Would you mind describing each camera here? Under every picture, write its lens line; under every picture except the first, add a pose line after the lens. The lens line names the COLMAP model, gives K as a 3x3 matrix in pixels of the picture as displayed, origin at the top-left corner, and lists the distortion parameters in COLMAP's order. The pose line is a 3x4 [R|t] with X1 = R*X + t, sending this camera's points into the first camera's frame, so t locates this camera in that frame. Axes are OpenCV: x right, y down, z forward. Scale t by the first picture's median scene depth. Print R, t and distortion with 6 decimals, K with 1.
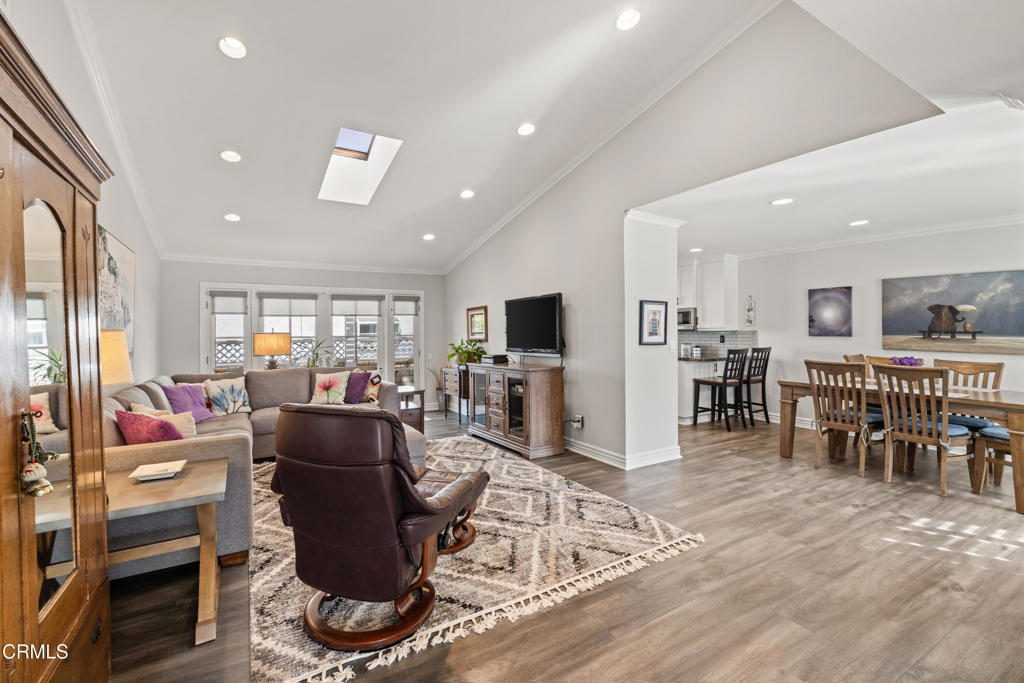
lens RADIAL K [[436.3, 0, 498.5], [0, 436.3, 325.9], [0, 0, 1]] dist [0.001429, 0.002050]
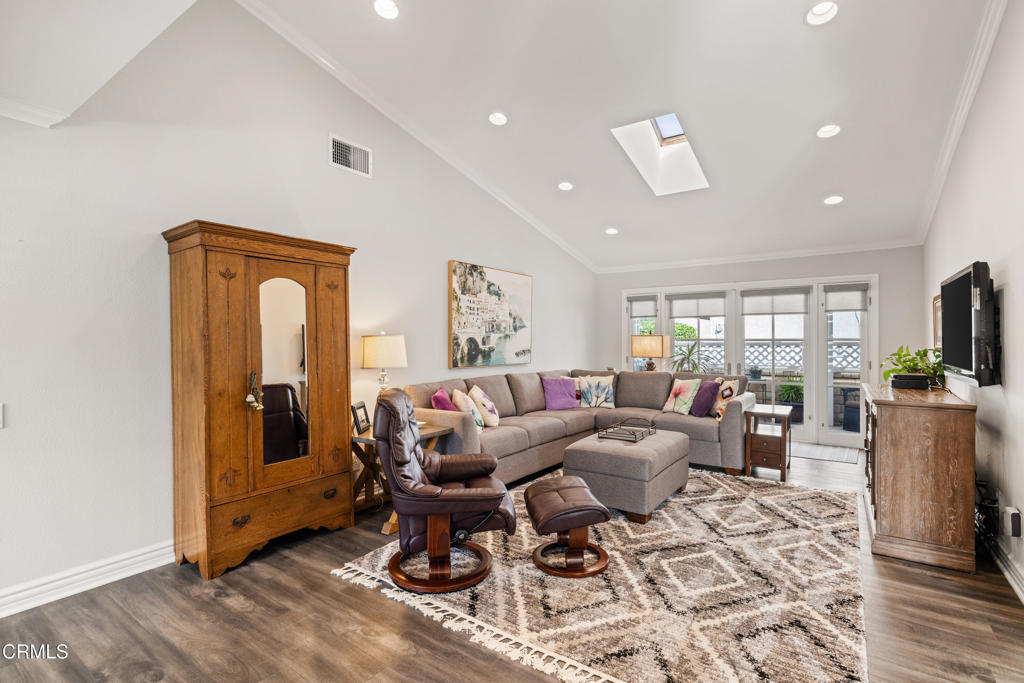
lens RADIAL K [[486.1, 0, 509.1], [0, 486.1, 327.6], [0, 0, 1]] dist [-0.009615, 0.001159]
pose [[0.422811, -0.009025, -0.906173, 0.492467], [0.013870, 0.999898, -0.003487, -0.003812], [0.906112, -0.011094, 0.422893, 0.298464]]
